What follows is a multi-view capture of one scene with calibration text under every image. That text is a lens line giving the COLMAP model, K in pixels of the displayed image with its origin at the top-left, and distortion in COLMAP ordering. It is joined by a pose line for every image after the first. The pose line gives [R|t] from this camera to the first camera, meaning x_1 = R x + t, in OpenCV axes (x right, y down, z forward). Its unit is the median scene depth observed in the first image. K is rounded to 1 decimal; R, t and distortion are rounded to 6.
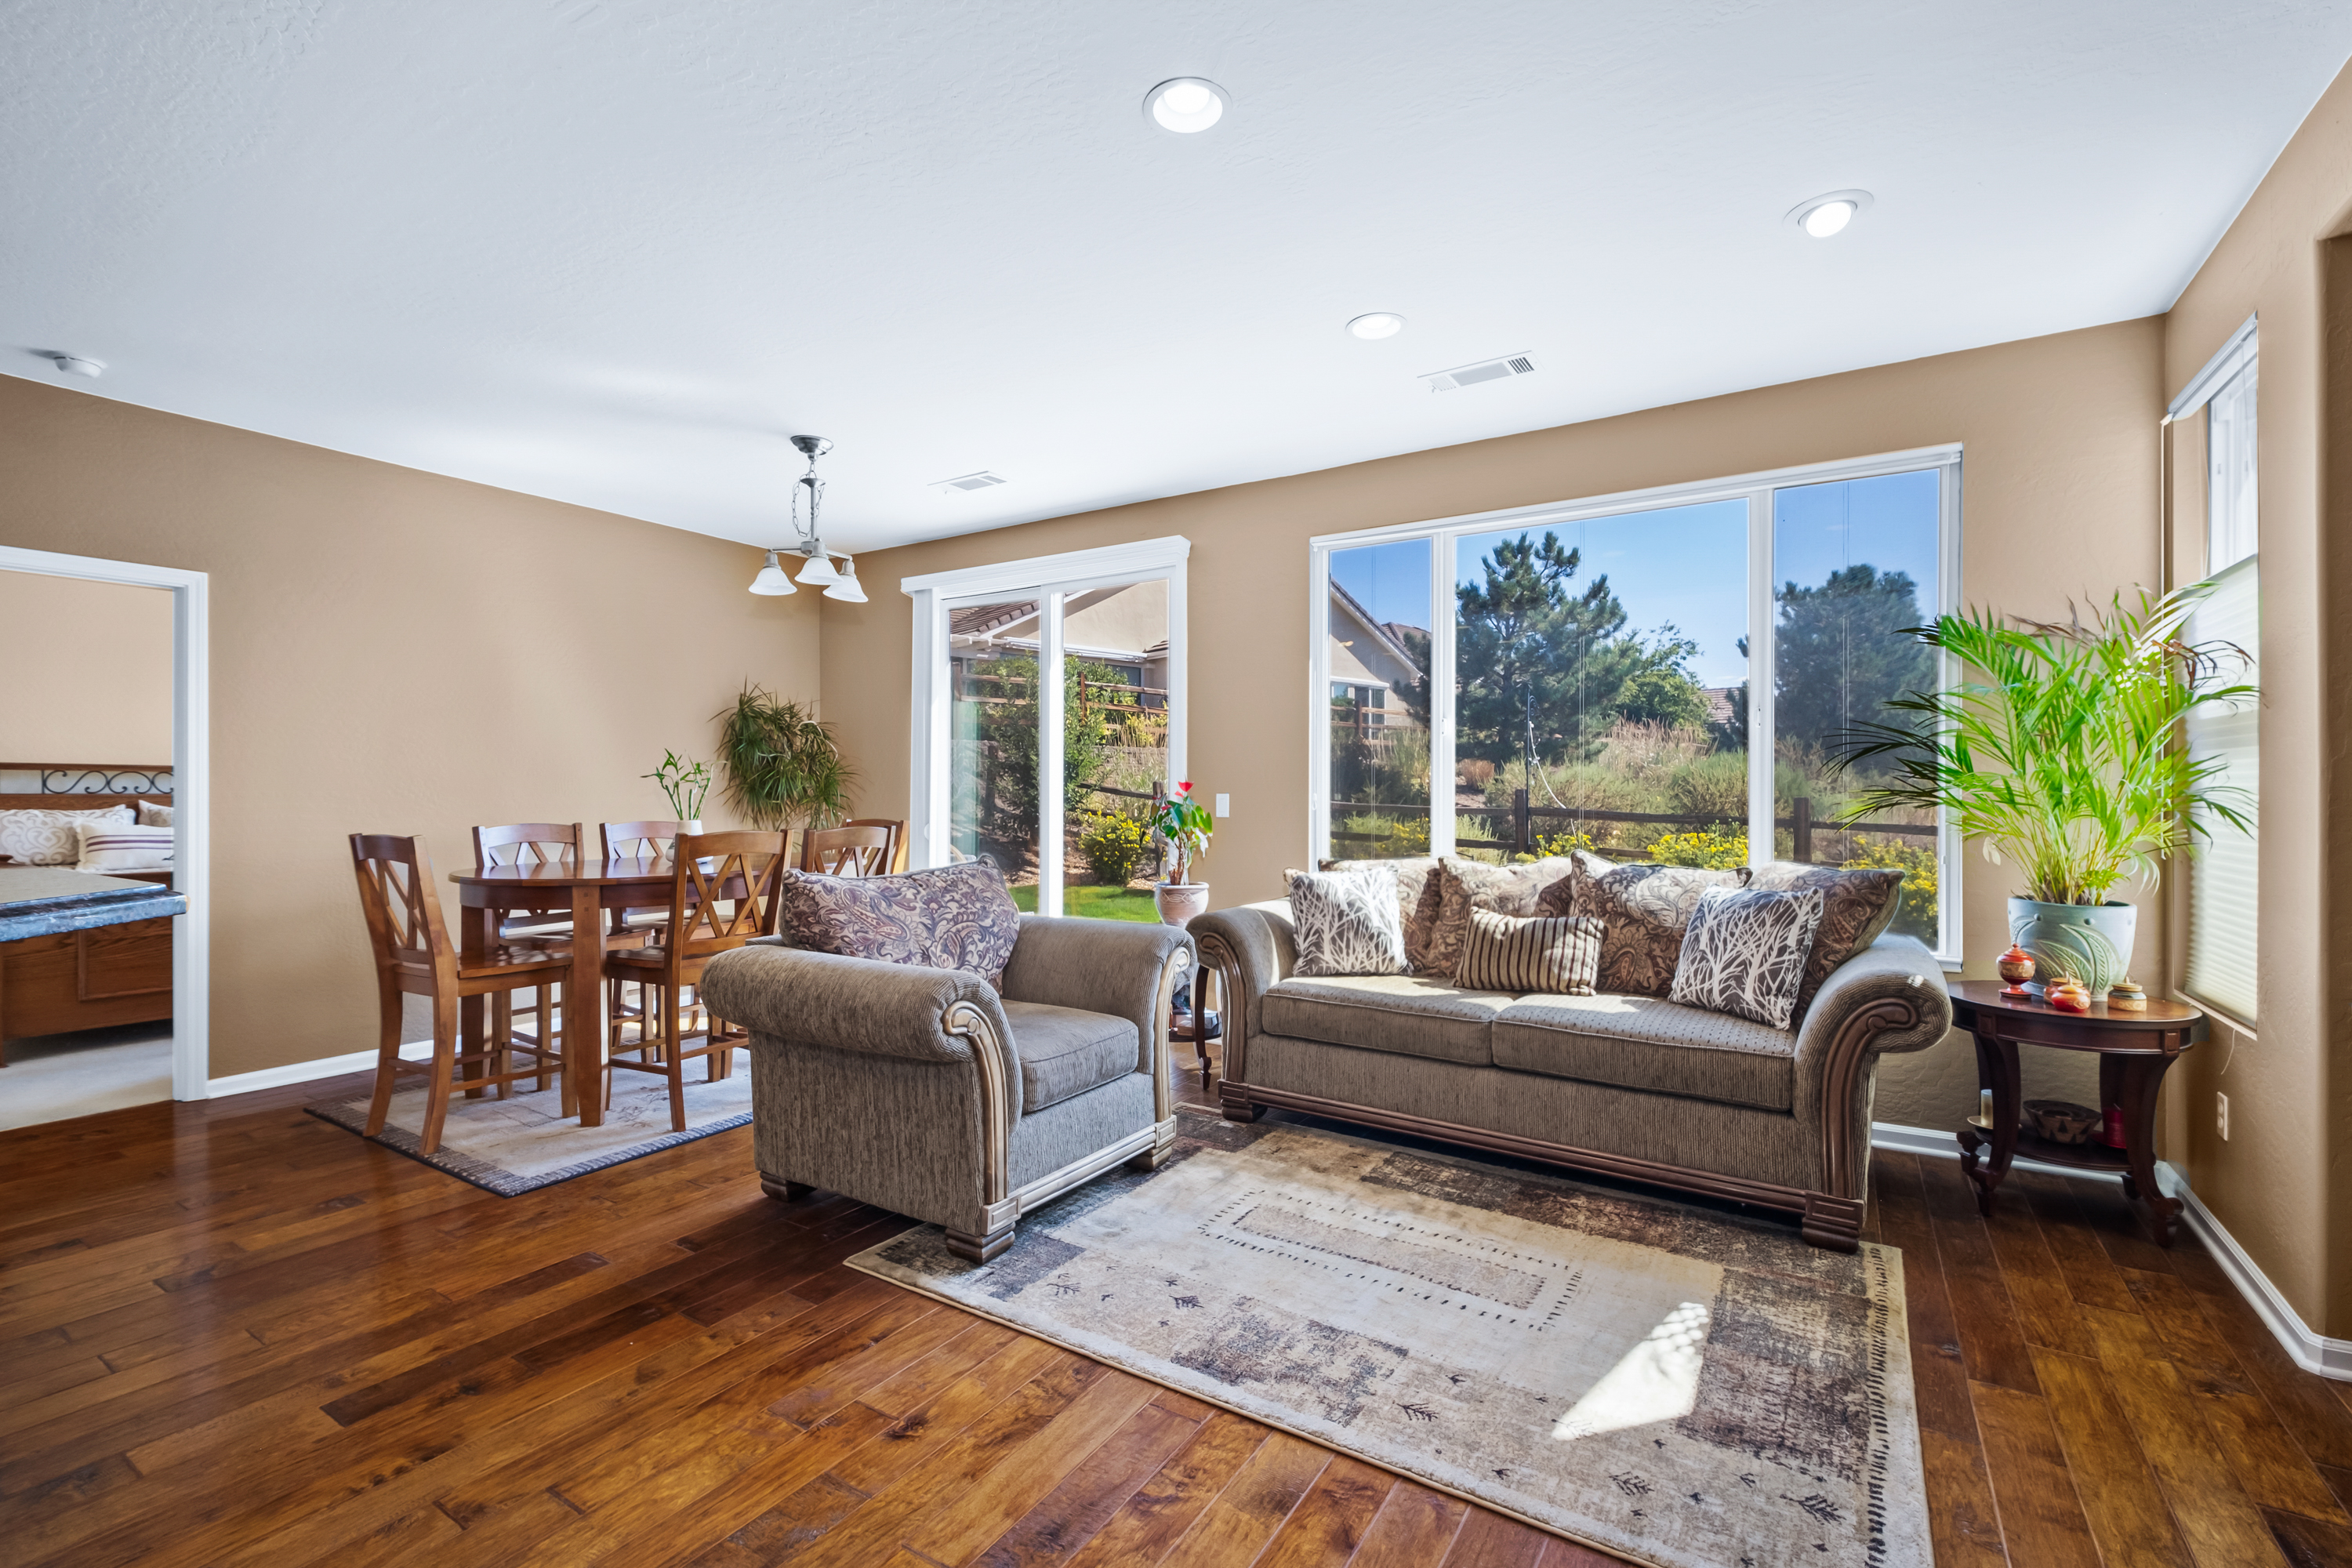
lens RADIAL K [[1025.0, 0, 1175.1], [0, 1025.0, 789.2], [0, 0, 1]] dist [-0.001932, -0.000637]
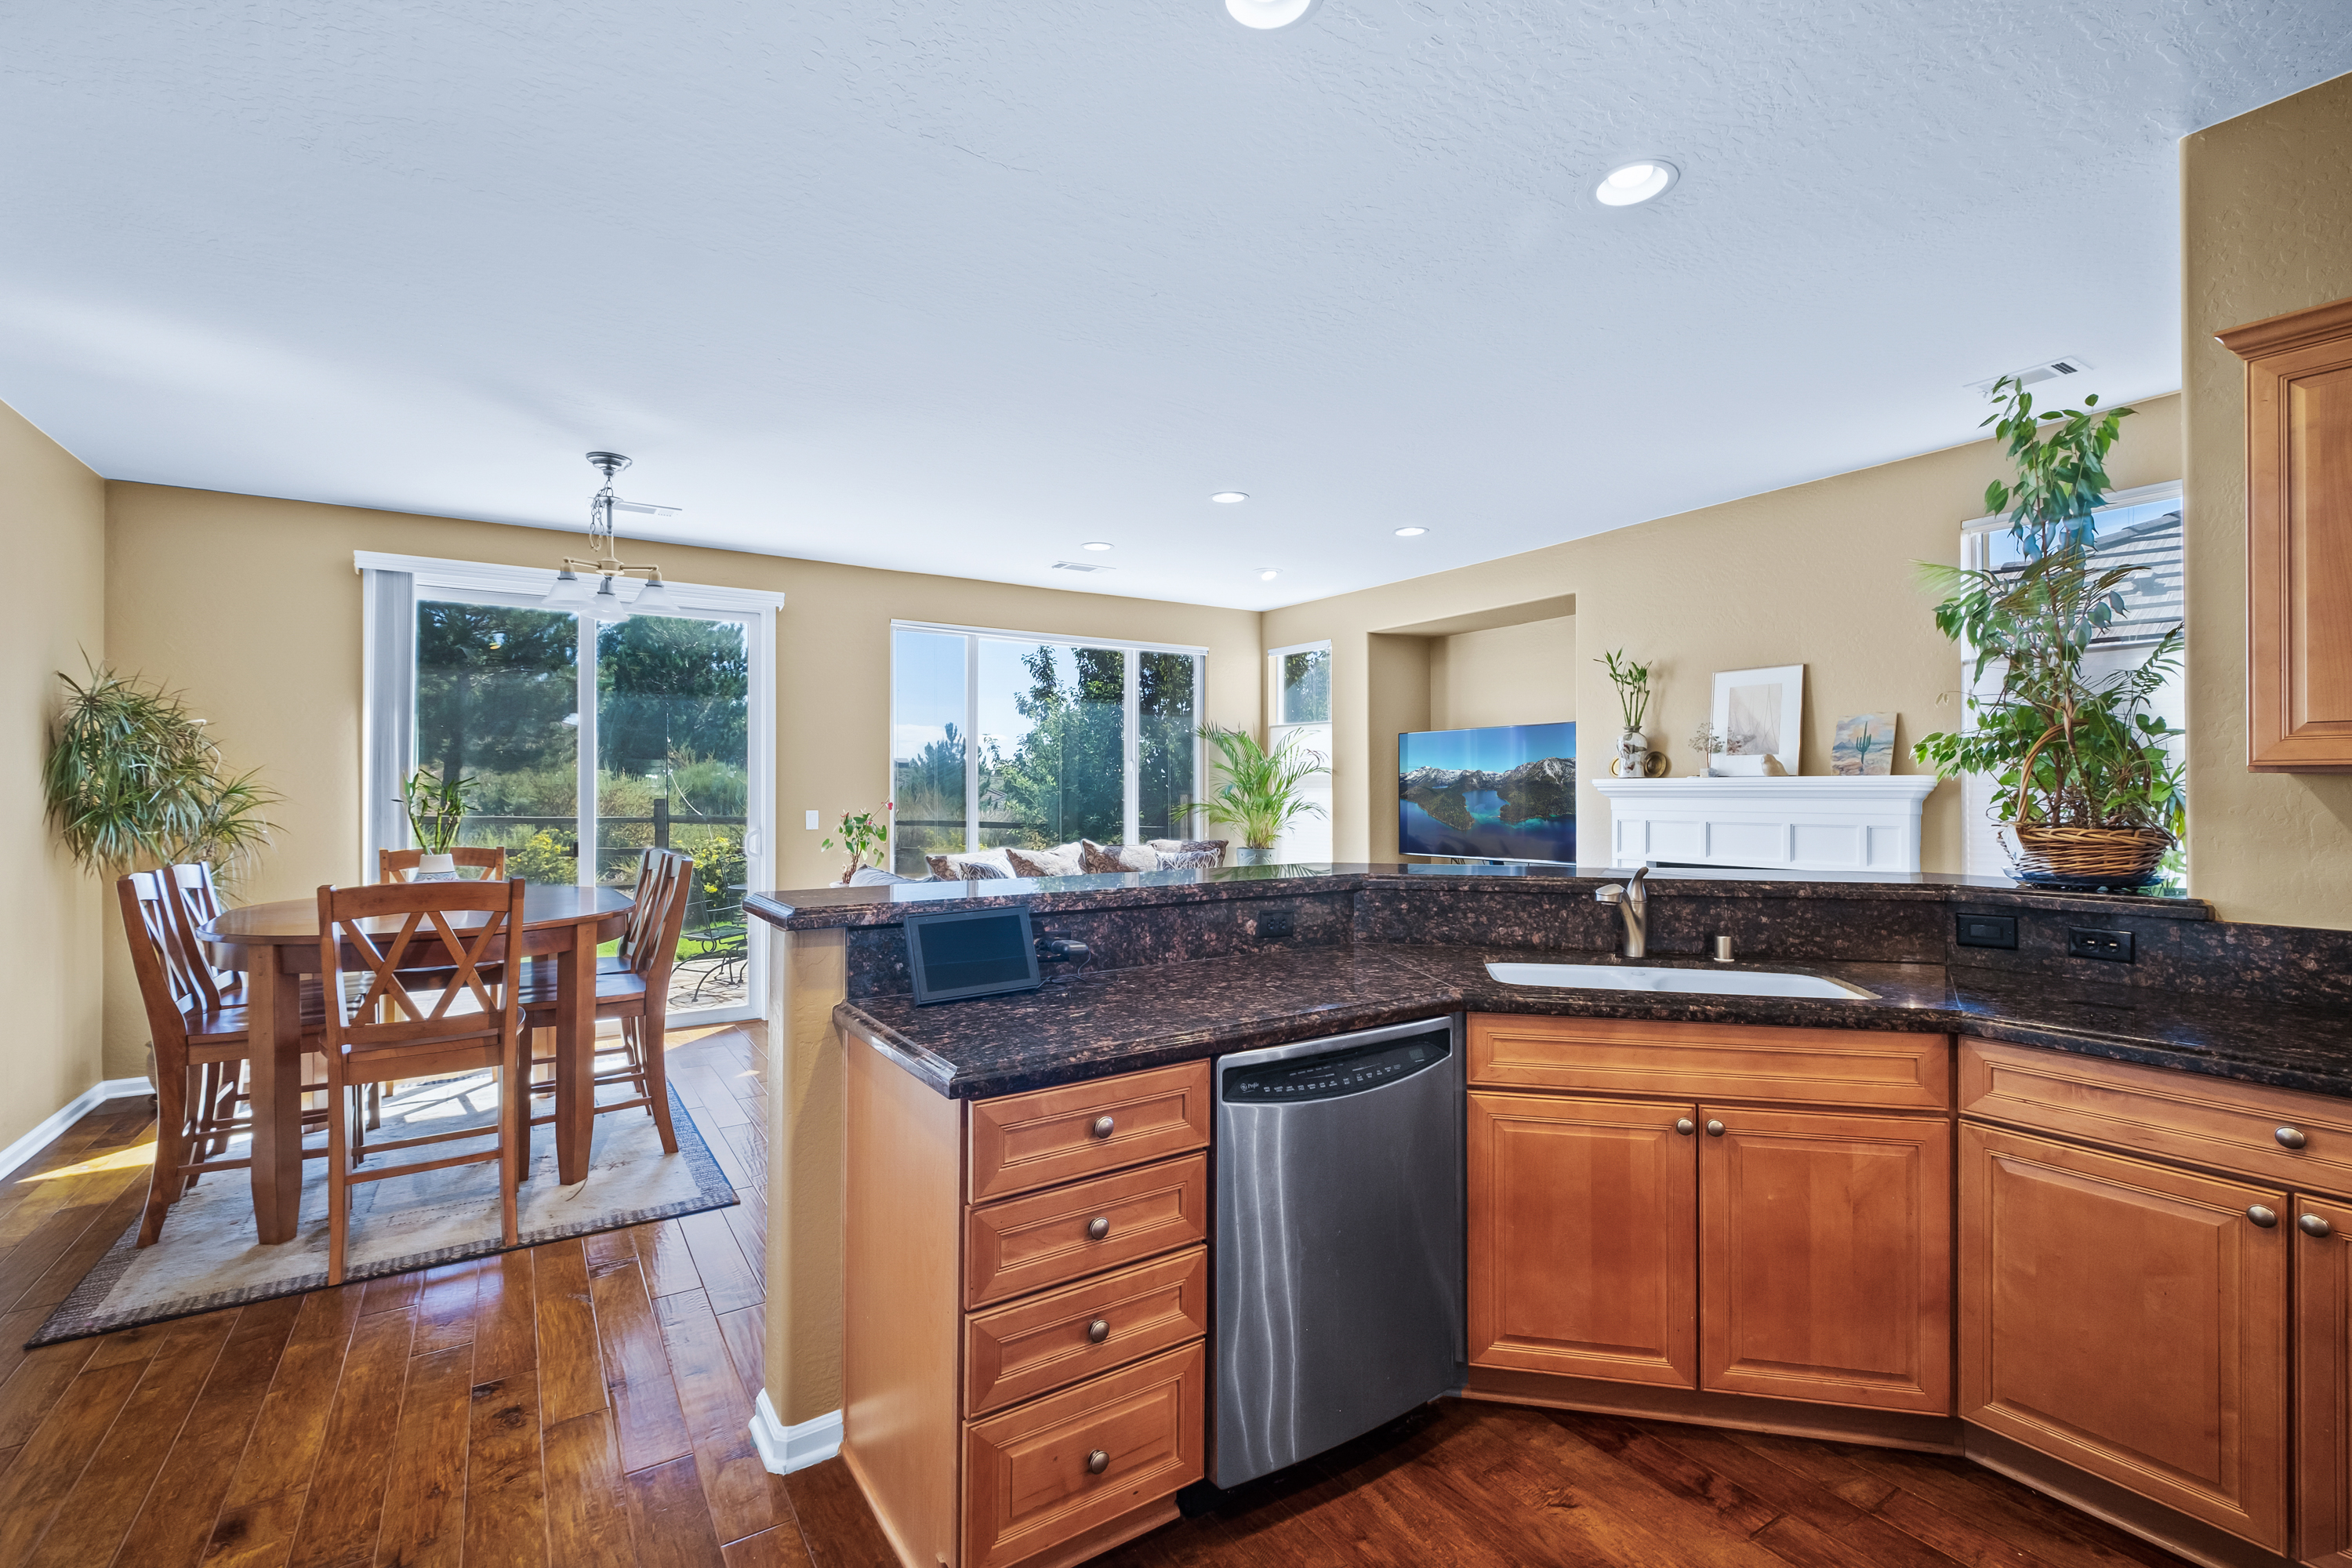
lens RADIAL K [[1027.2, 0, 1198.2], [0, 1027.2, 780.2], [0, 0, 1]] dist [0.001014, -0.002893]
pose [[0.396694, 0.007084, 0.917924, -1.268297], [0.000639, 0.999968, -0.007993, -0.030061], [-0.917951, 0.003757, 0.396677, 0.138572]]
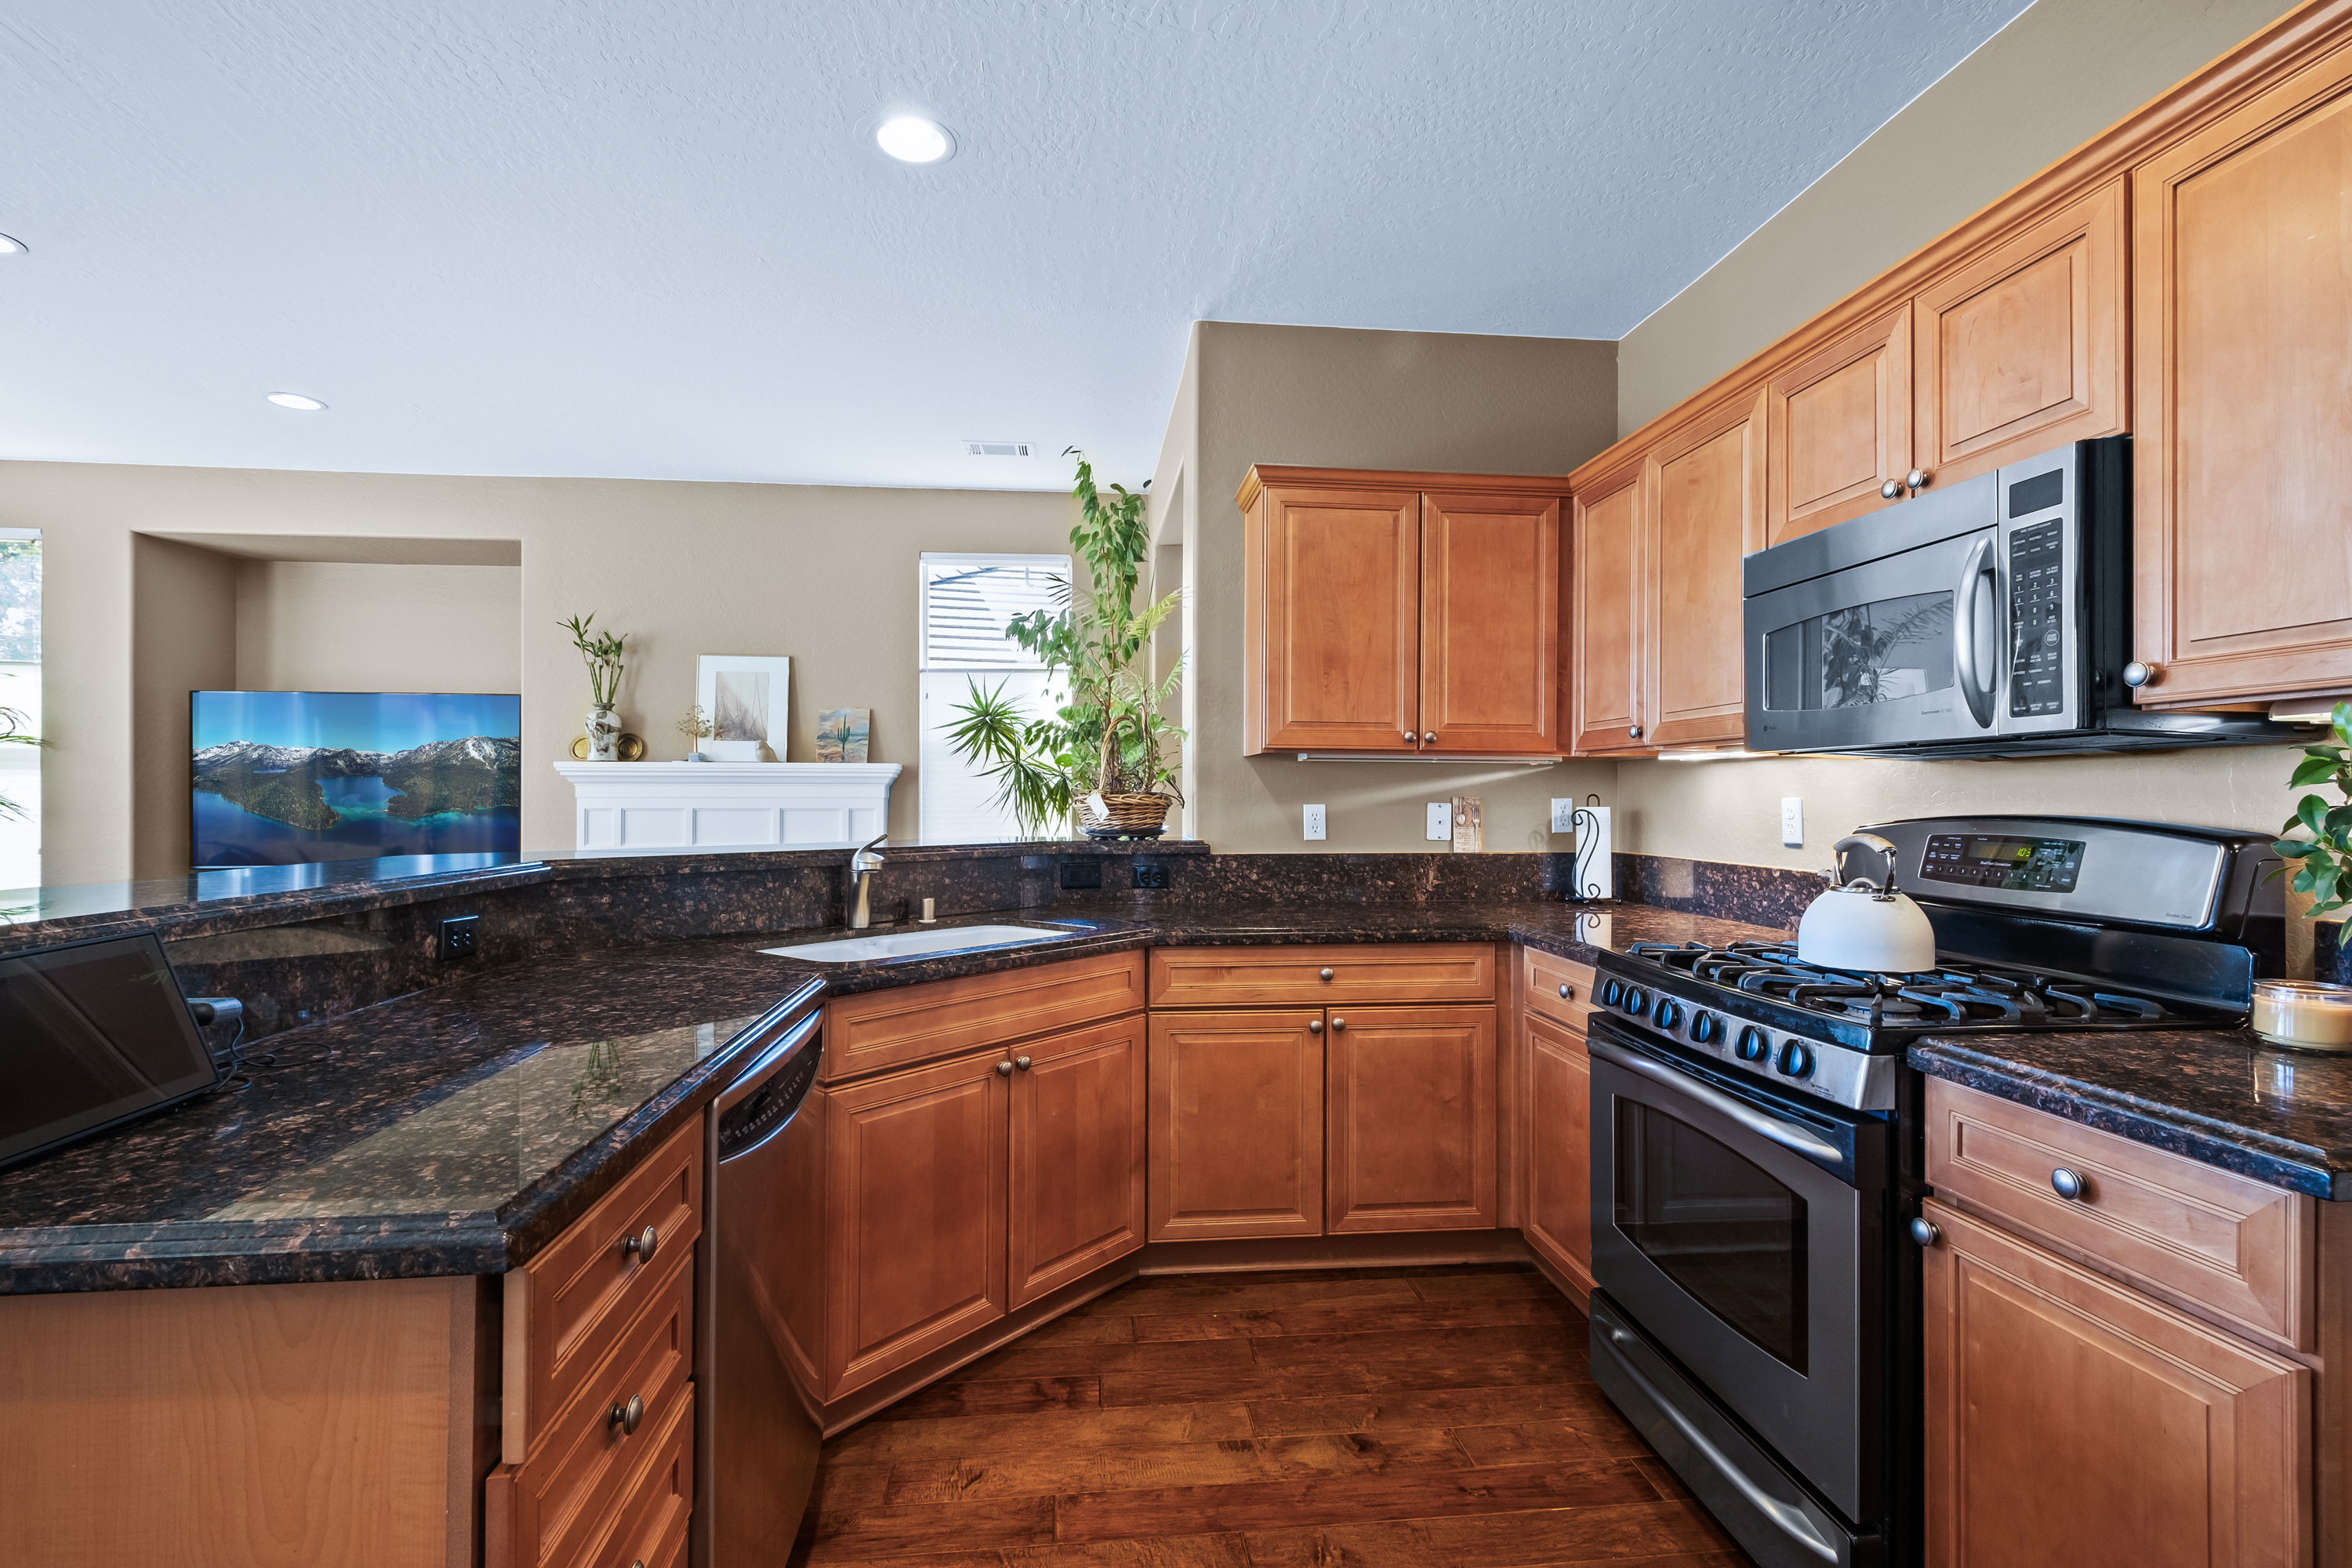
lens RADIAL K [[1051.7, 0, 1169.8], [0, 1051.7, 792.4], [0, 0, 1]] dist [0.012455, -0.007917]
pose [[-0.626540, 0.000768, 0.779389, -1.177248], [-0.003766, 0.999985, -0.004012, -0.001948], [-0.779380, -0.005449, -0.626528, 0.437389]]
